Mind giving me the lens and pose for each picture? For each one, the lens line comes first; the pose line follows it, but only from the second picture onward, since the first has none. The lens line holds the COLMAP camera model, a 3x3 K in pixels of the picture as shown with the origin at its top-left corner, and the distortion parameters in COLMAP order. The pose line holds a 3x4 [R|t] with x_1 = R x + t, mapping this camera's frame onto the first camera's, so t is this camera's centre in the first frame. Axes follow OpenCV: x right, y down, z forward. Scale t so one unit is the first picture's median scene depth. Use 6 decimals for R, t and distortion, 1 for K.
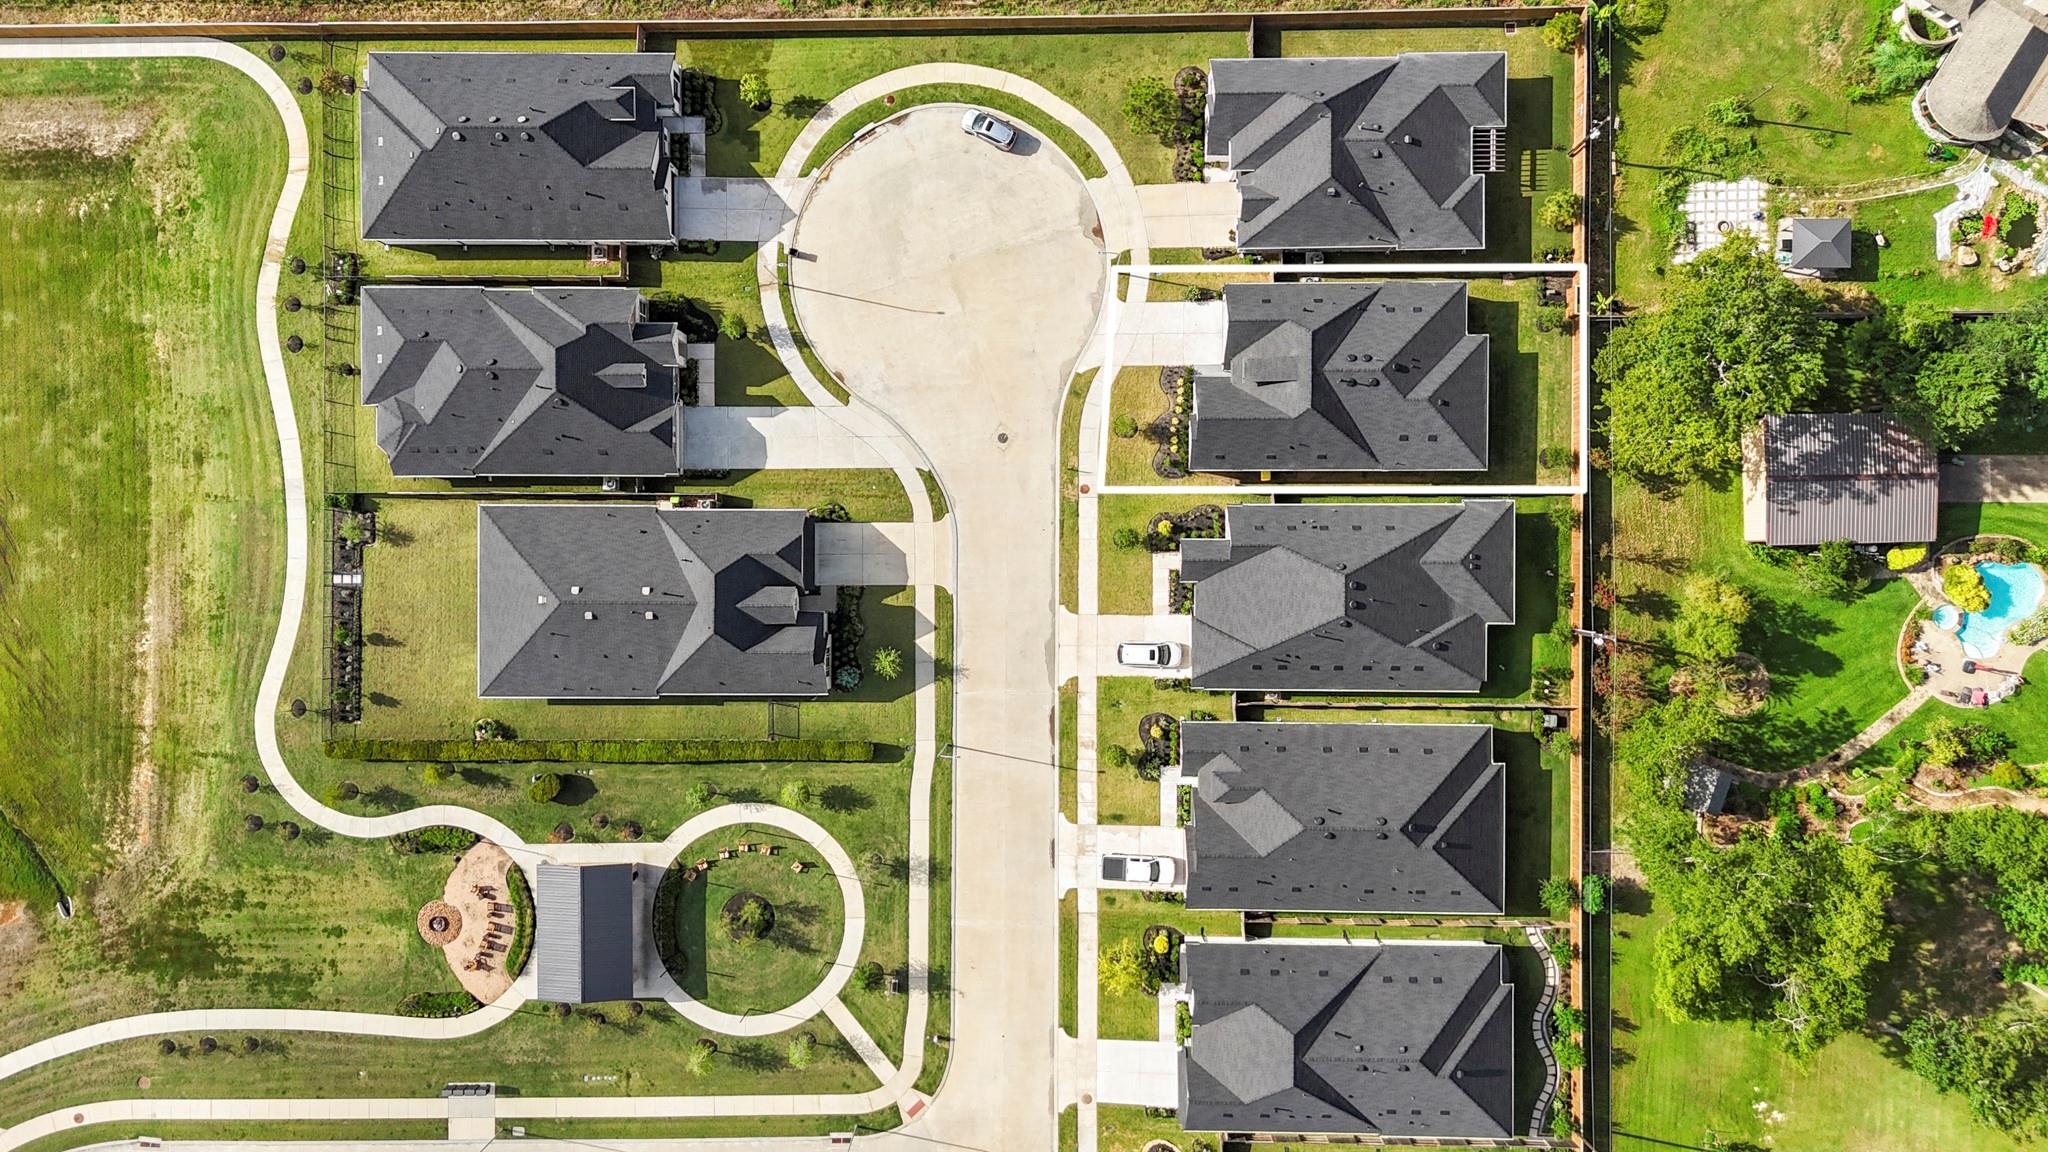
lens RADIAL K [[1523.6, 0, 1032.9], [0, 1523.6, 575.3], [0, 0, 1]] dist [0.084724, -0.090371]
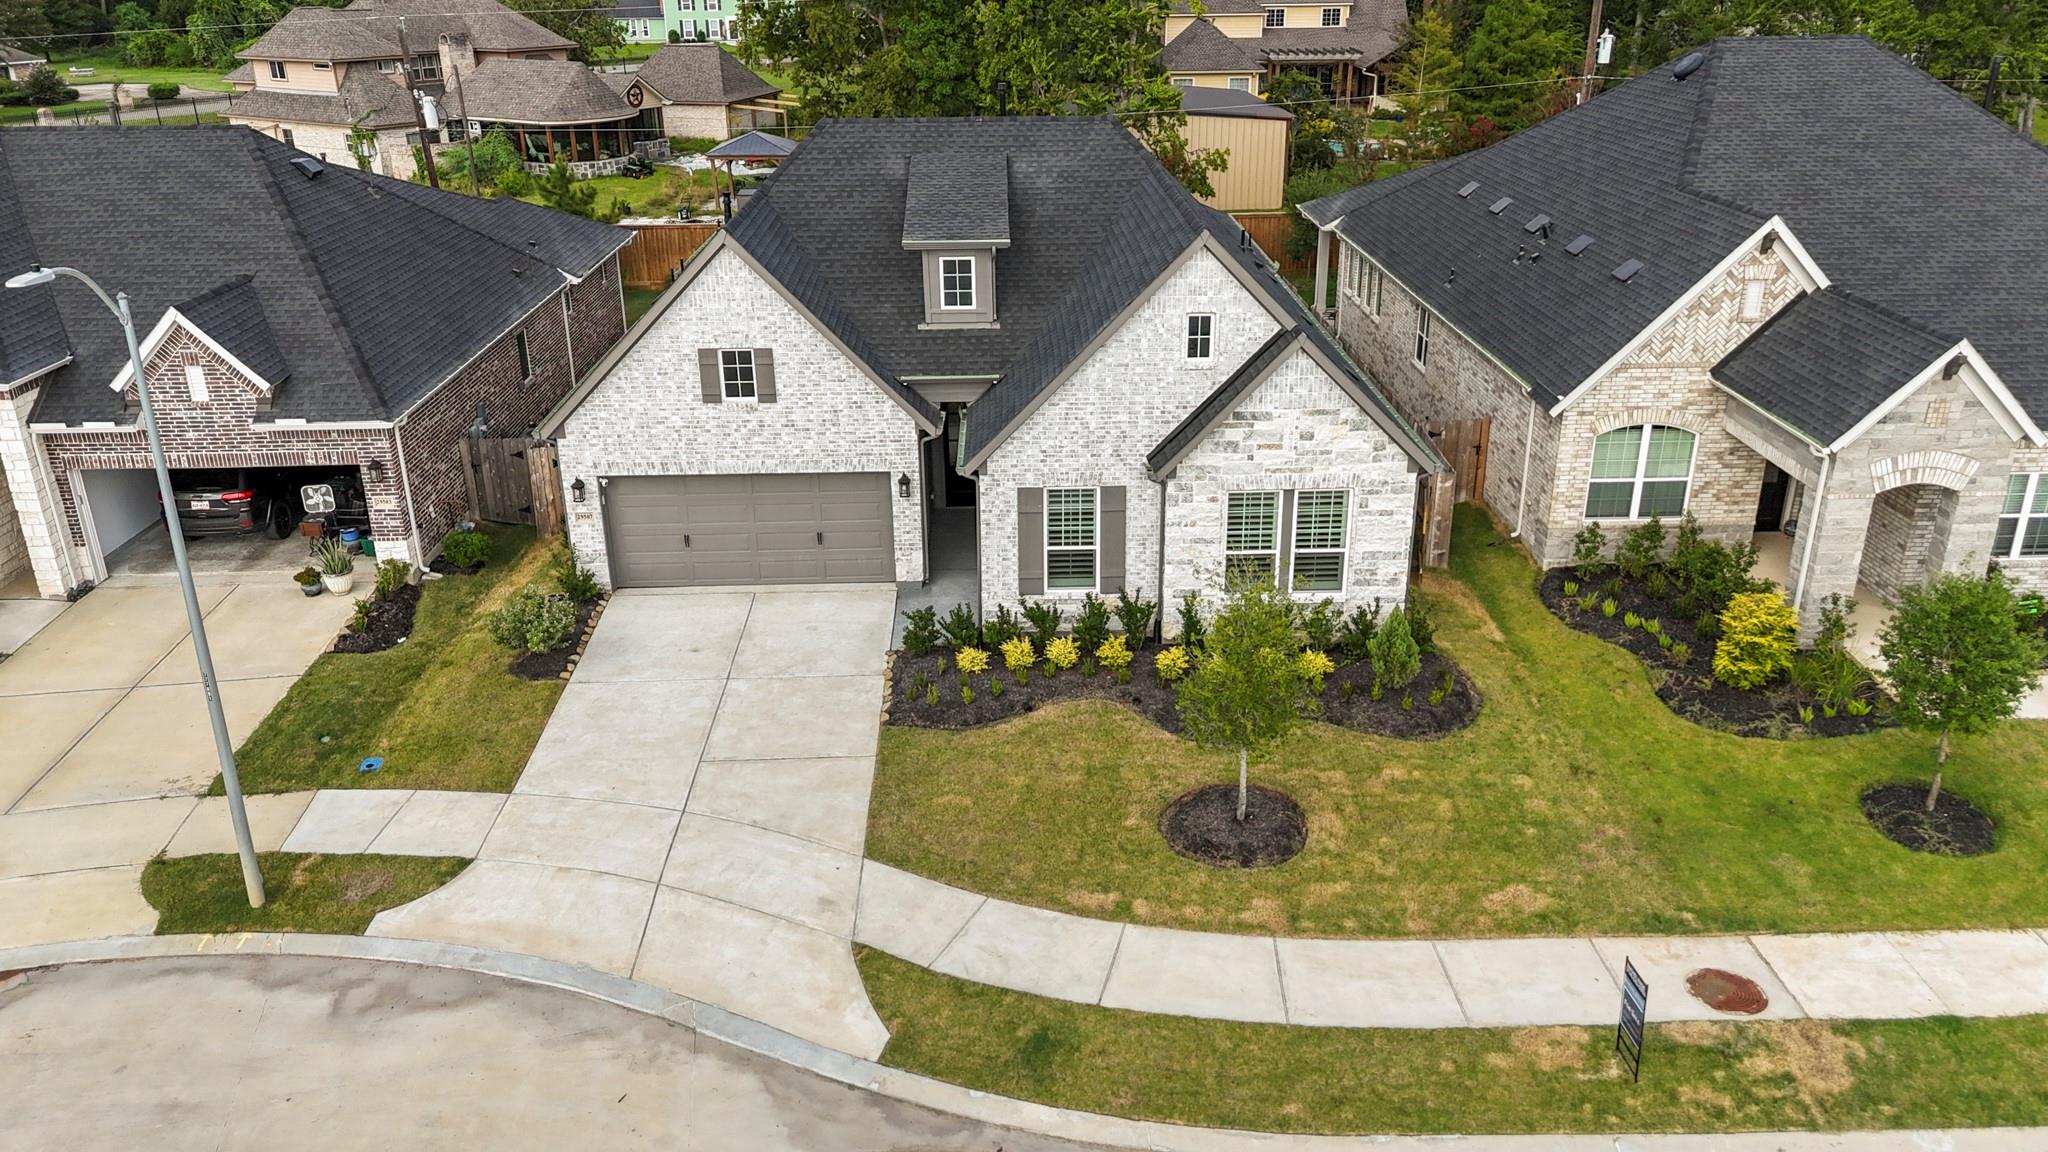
lens RADIAL K [[1523.6, 0, 1032.9], [0, 1523.6, 575.3], [0, 0, 1]] dist [0.084724, -0.090371]
pose [[-0.026034, -0.355731, 0.934226, -0.082967], [0.999597, -0.019865, 0.020291, -0.122294], [0.011340, 0.934377, 0.356105, 0.915828]]
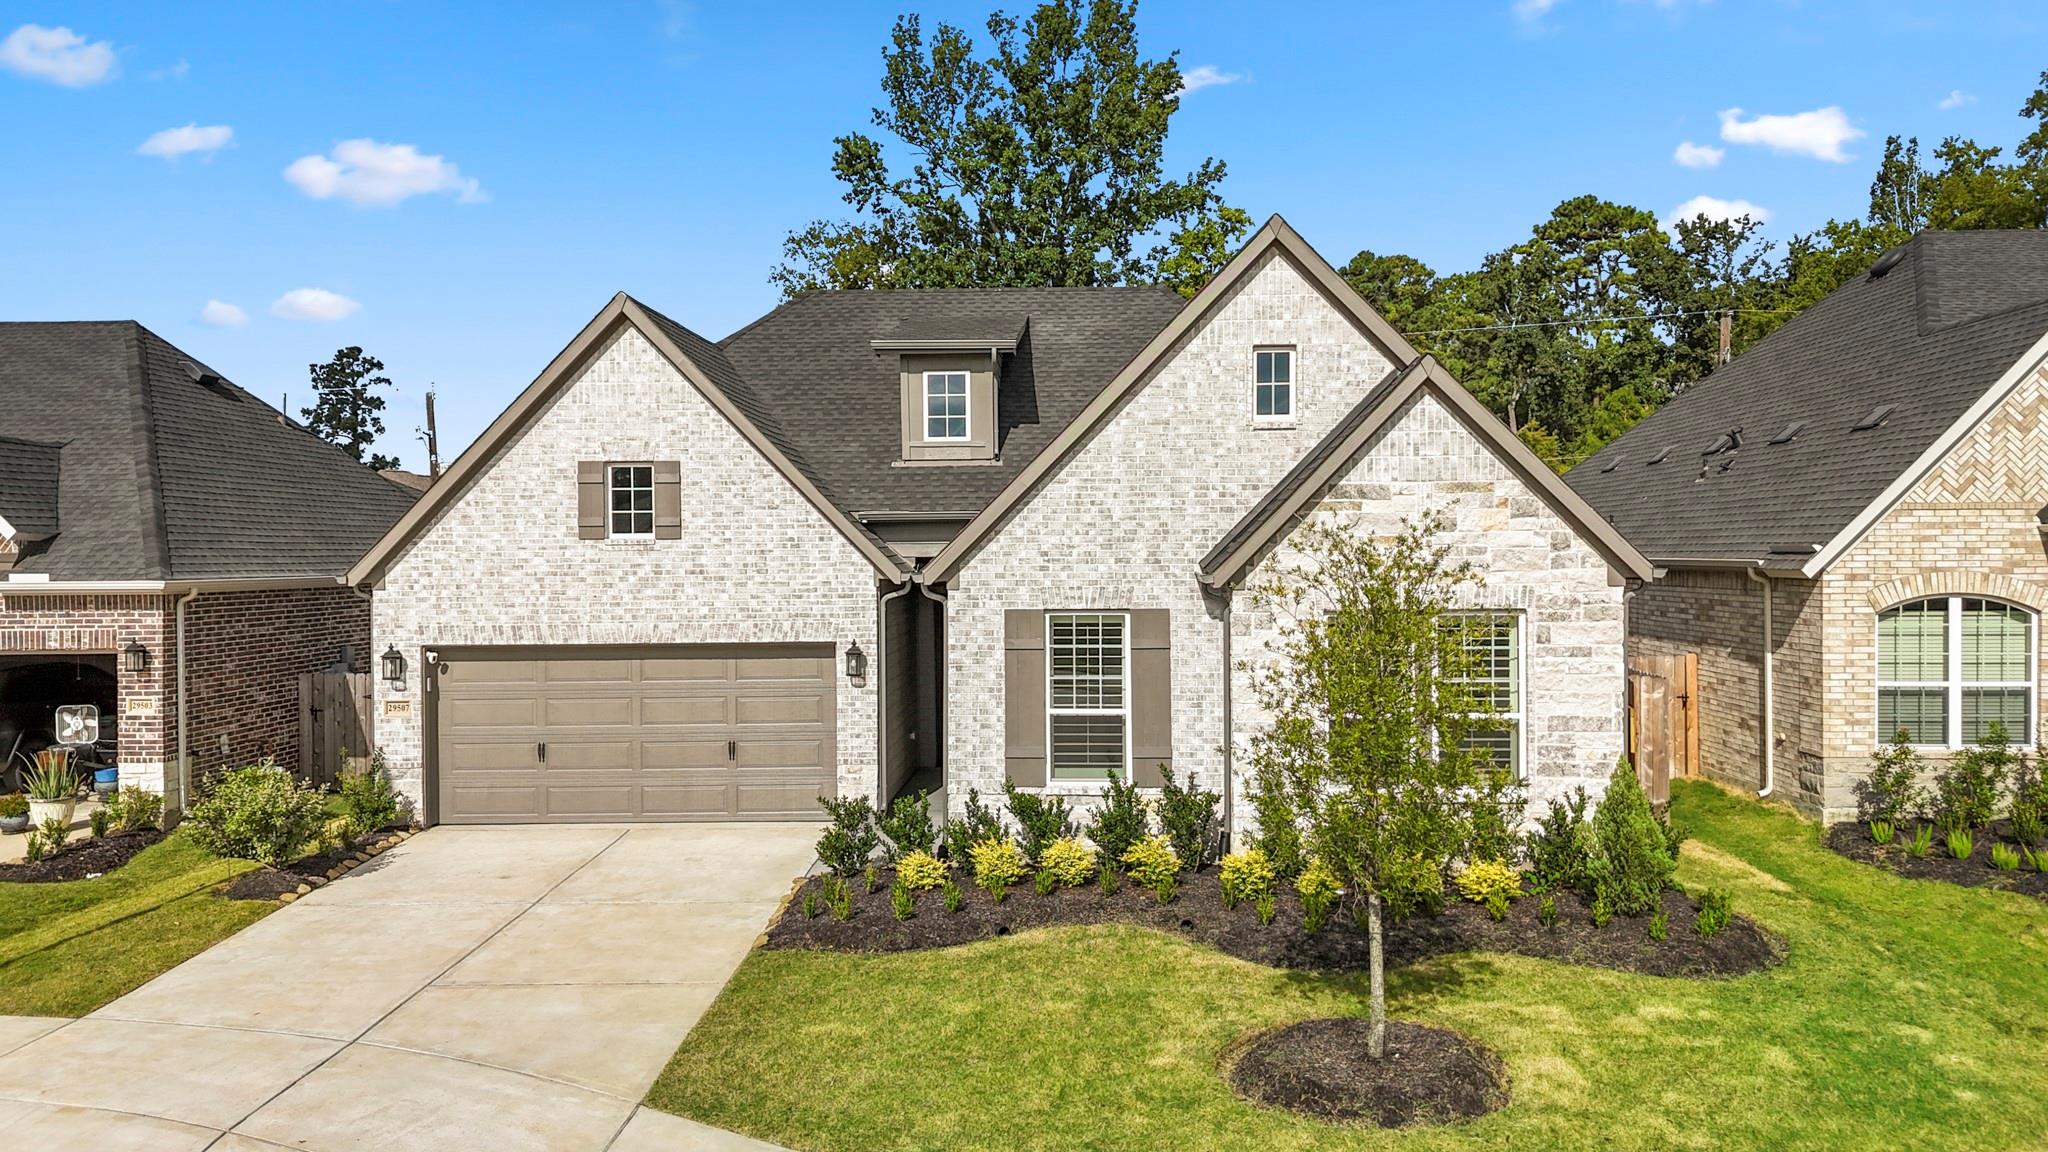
lens RADIAL K [[1523.6, 0, 1032.9], [0, 1523.6, 575.3], [0, 0, 1]] dist [0.084724, -0.090371]
pose [[0.039494, 0.011887, 0.999149, -0.025157], [0.999201, -0.006665, -0.039417, -0.112502], [0.006191, 0.999907, -0.012141, 0.973845]]
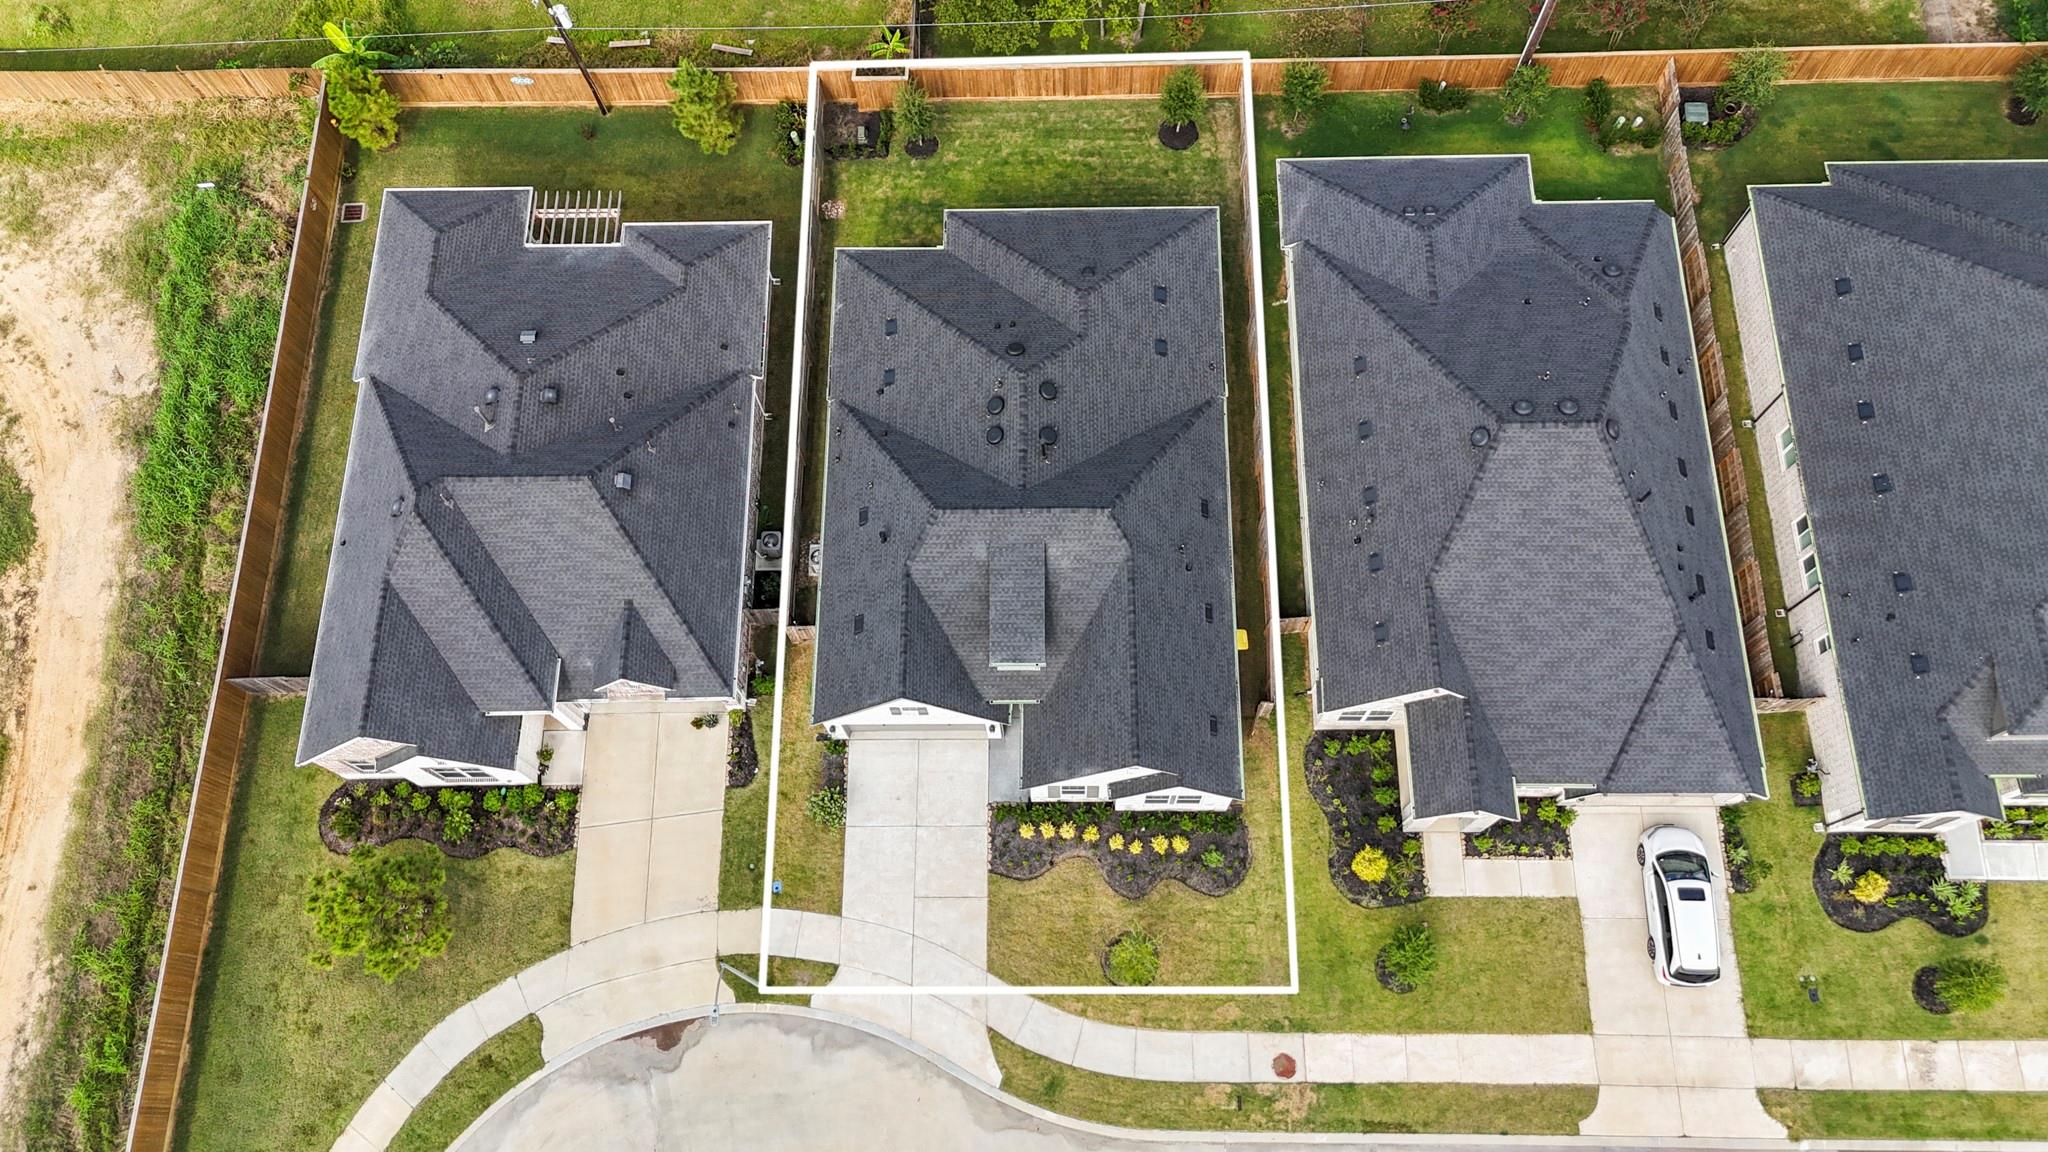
lens RADIAL K [[1523.6, 0, 1032.9], [0, 1523.6, 575.3], [0, 0, 1]] dist [0.084724, -0.090371]
pose [[0.000649, -0.930668, 0.365865, 0.005554], [0.999692, -0.008476, -0.023333, -0.113904], [0.024816, 0.365767, 0.930376, 0.564777]]
